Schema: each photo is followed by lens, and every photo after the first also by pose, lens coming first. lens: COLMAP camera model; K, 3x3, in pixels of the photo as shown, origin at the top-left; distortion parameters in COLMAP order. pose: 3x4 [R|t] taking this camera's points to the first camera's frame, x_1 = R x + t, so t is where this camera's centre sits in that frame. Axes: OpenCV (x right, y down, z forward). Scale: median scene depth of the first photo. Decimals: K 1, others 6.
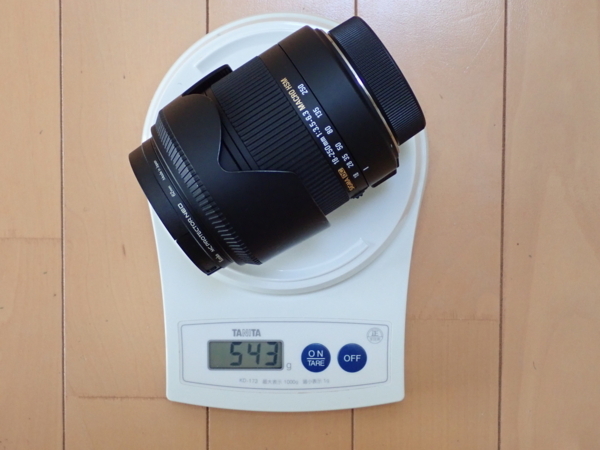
lens RADIAL K [[937.9, 0, 300.0], [0, 937.9, 225.0], [0, 0, 1]] dist [-0.014047, -0.000437]
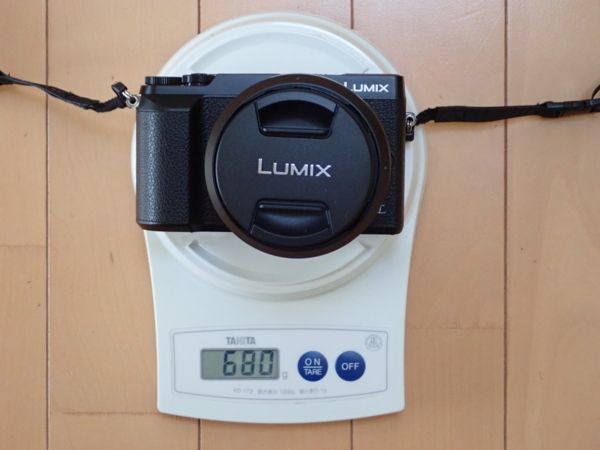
lens RADIAL K [[1287.7, 0, 300.0], [0, 1287.7, 225.0], [0, 0, 1]] dist [-0.032016, -0.023500]
pose [[0.999963, -0.004571, 0.007288, -0.005001], [0.004860, 0.999181, -0.040174, 0.047825], [-0.007098, 0.040208, 0.999166, -0.320433]]
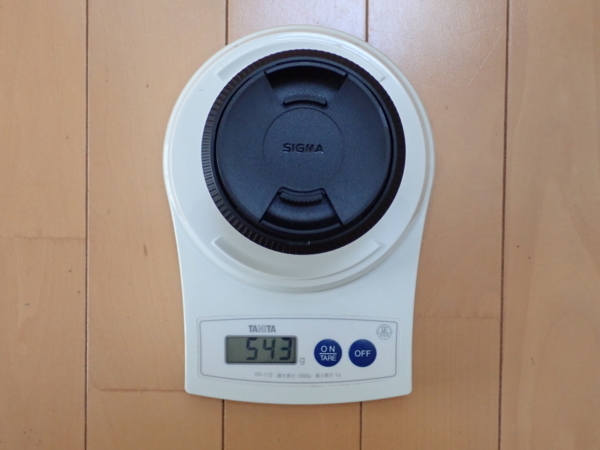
lens RADIAL K [[811.0, 0, 300.0], [0, 811.0, 225.0], [0, 0, 1]] dist [-0.009177, -0.007002]
pose [[0.999854, 0.006733, 0.015709, -0.028774], [-0.006425, 0.999788, -0.019539, 0.015716], [-0.015837, 0.019436, 0.999686, 0.086342]]
